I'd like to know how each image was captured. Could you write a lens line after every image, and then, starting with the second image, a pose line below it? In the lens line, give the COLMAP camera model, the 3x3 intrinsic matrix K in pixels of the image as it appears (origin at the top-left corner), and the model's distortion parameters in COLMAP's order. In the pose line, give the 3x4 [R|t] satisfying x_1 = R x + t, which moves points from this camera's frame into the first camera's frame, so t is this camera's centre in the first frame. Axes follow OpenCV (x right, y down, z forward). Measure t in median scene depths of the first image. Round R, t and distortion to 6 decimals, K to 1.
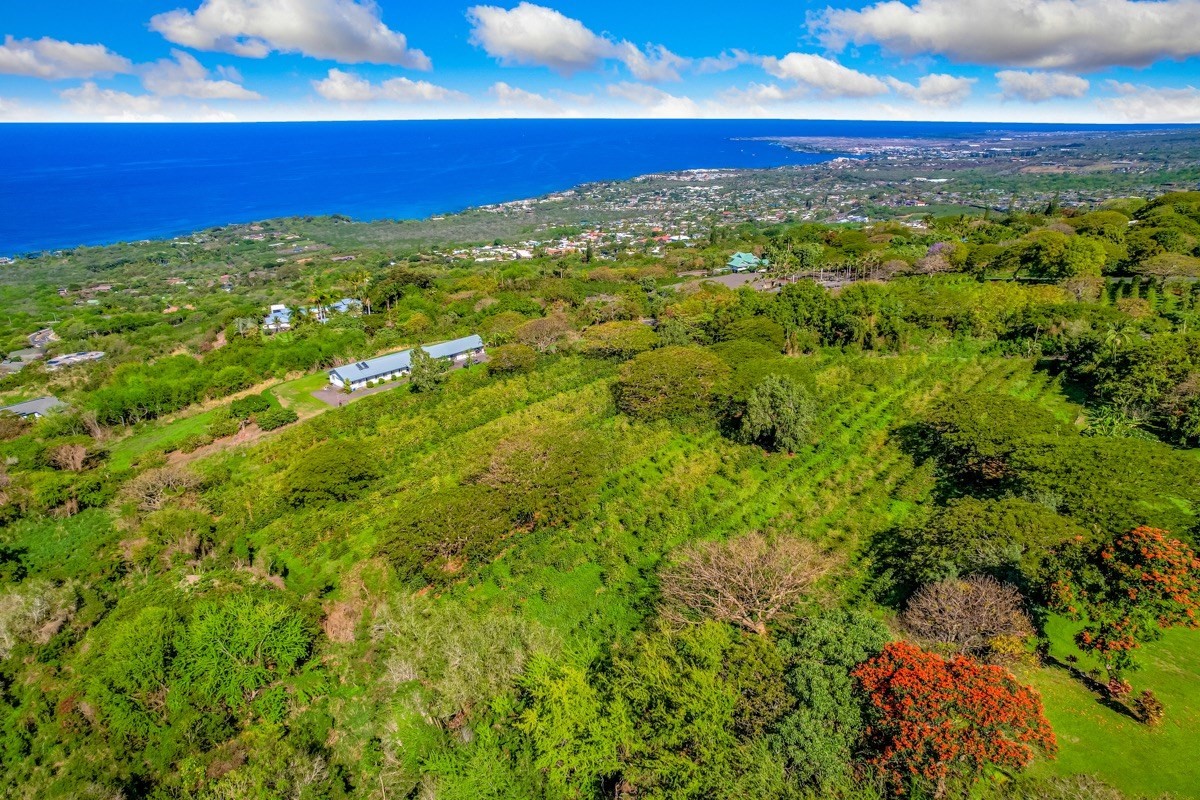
lens RADIAL K [[765.9, 0, 590.9], [0, 765.9, 385.8], [0, 0, 1]] dist [-0.082766, 0.074702]
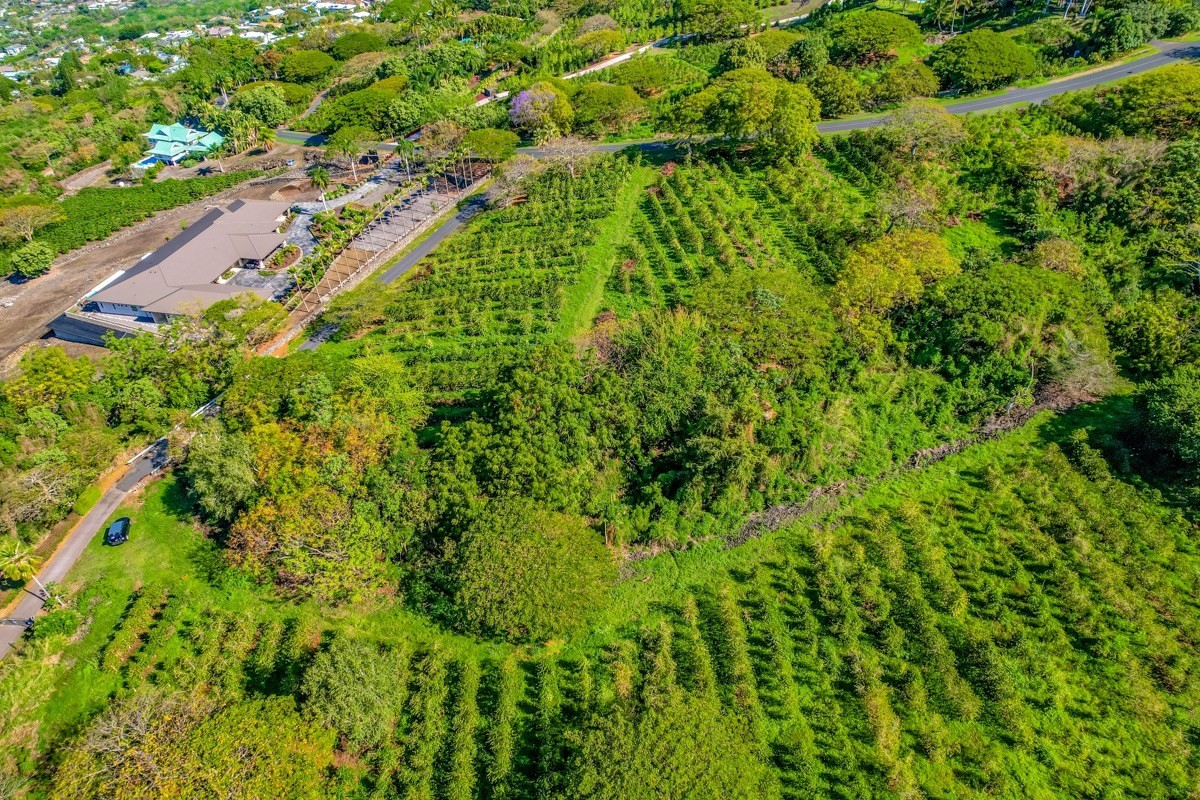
lens RADIAL K [[765.9, 0, 590.9], [0, 765.9, 385.8], [0, 0, 1]] dist [-0.082766, 0.074702]
pose [[0.718753, -0.418806, 0.554973, 0.009070], [0.241404, 0.898885, 0.365692, -0.051301], [-0.652011, -0.128870, 0.747178, 0.121028]]
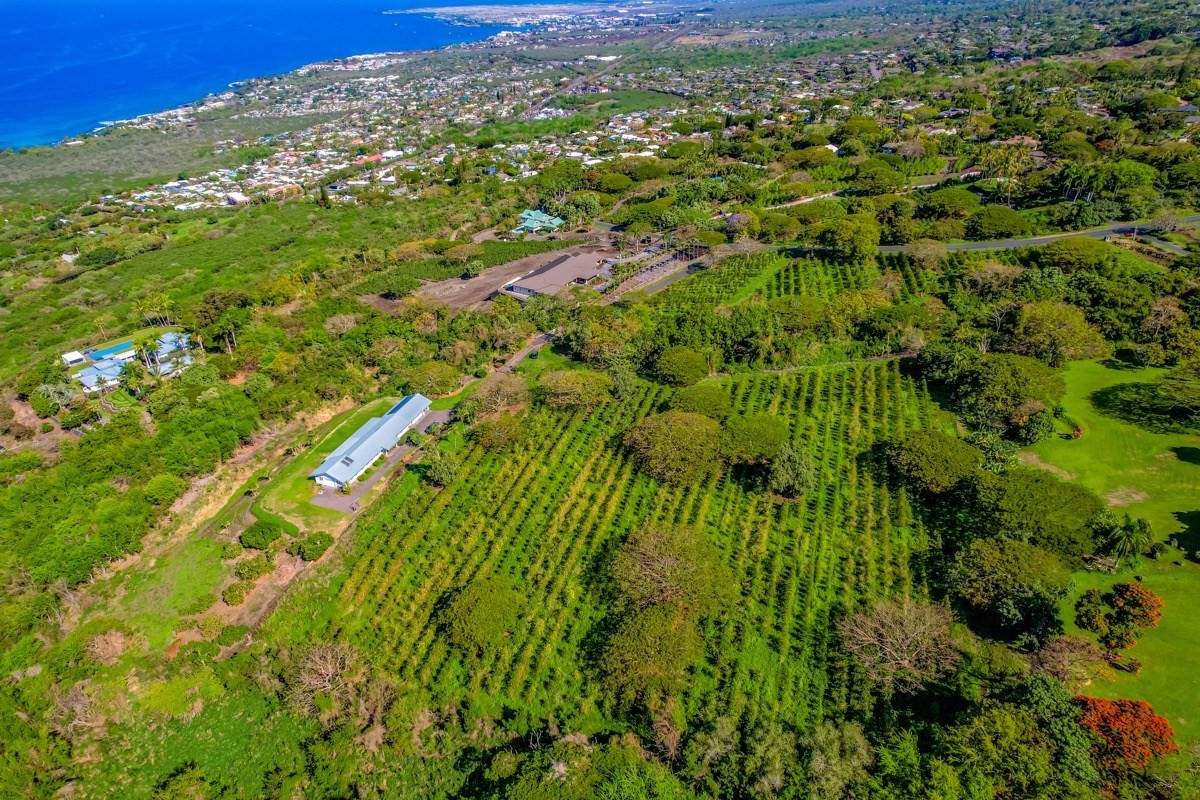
lens RADIAL K [[765.9, 0, 590.9], [0, 765.9, 385.8], [0, 0, 1]] dist [-0.082766, 0.074702]
pose [[0.911889, -0.202245, 0.357148, -0.063171], [0.145898, 0.973061, 0.178509, -0.047814], [-0.383630, -0.110673, 0.916831, -0.011501]]
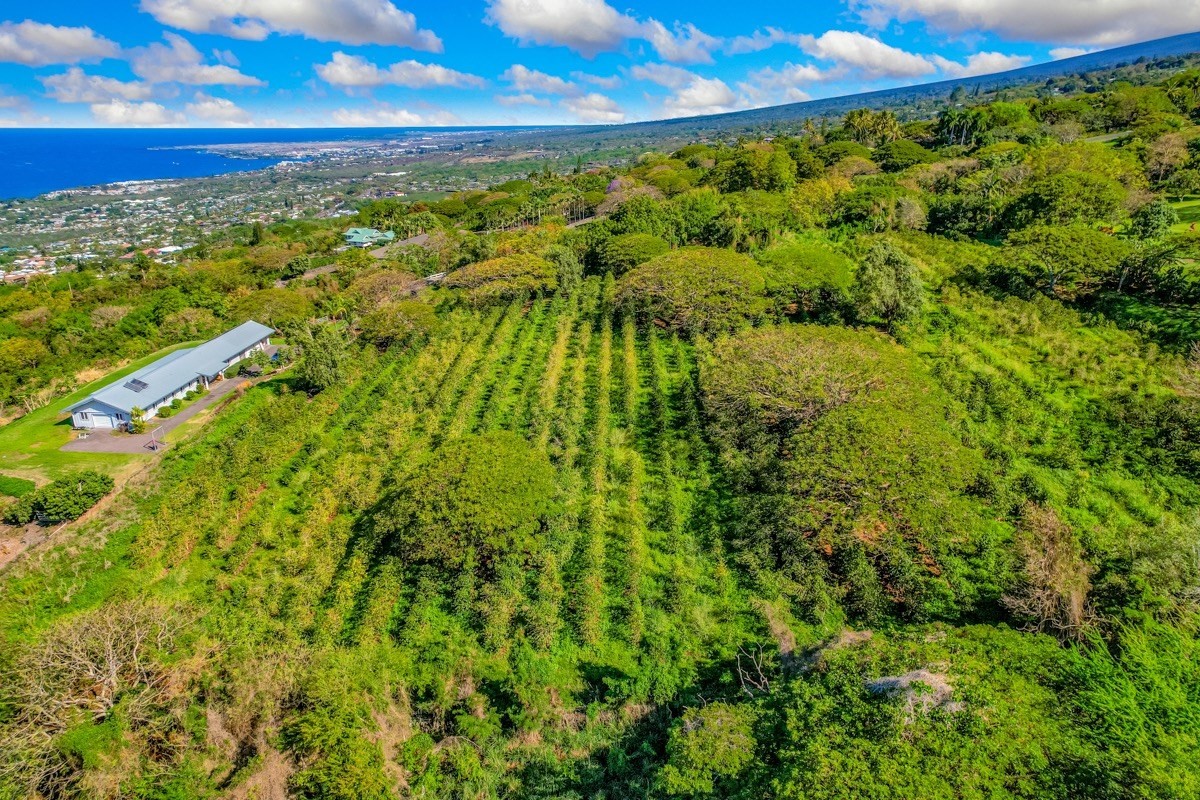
lens RADIAL K [[765.9, 0, 590.9], [0, 765.9, 385.8], [0, 0, 1]] dist [-0.082766, 0.074702]
pose [[0.768262, -0.211115, 0.604321, -0.069482], [0.215206, 0.974283, 0.066771, 0.002129], [-0.602876, 0.078756, 0.793938, 0.059591]]
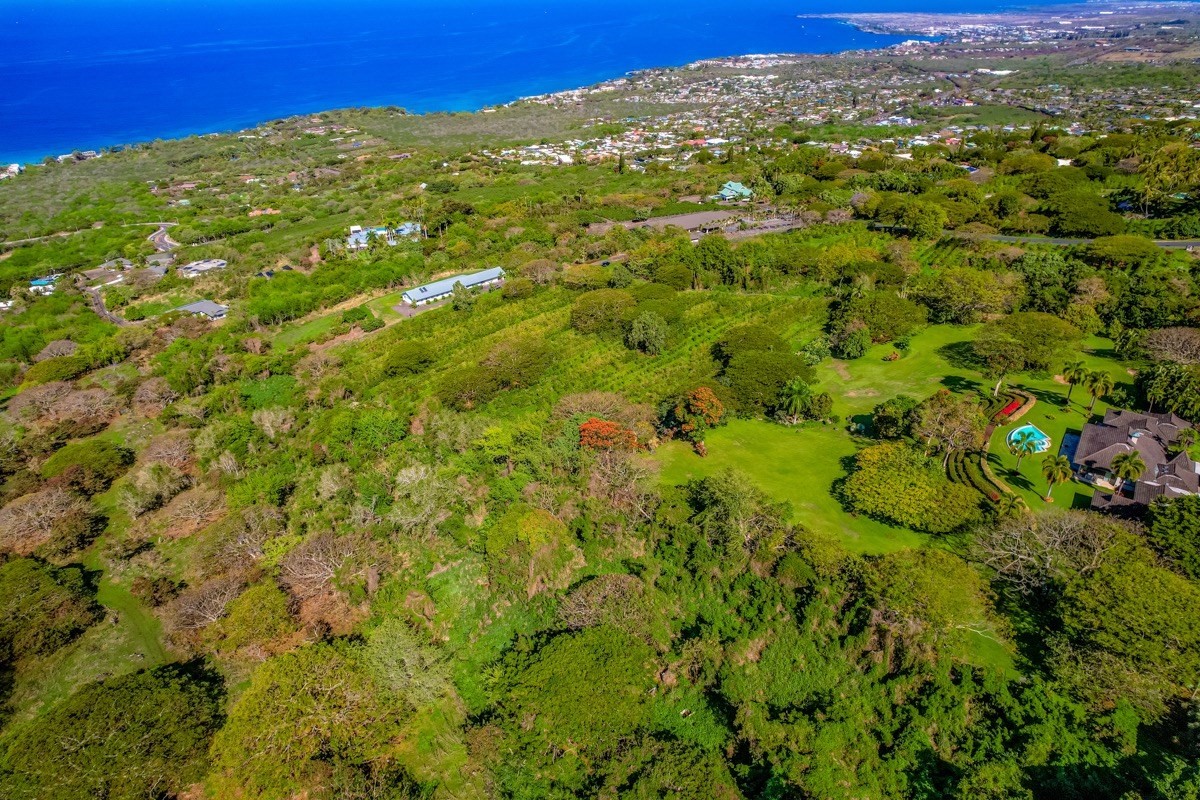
lens RADIAL K [[765.9, 0, 590.9], [0, 765.9, 385.8], [0, 0, 1]] dist [-0.082766, 0.074702]
pose [[0.997345, 0.029844, -0.066426, 0.027363], [-0.019858, 0.989054, 0.146212, -0.012149], [0.070062, -0.144505, 0.987021, -0.098484]]
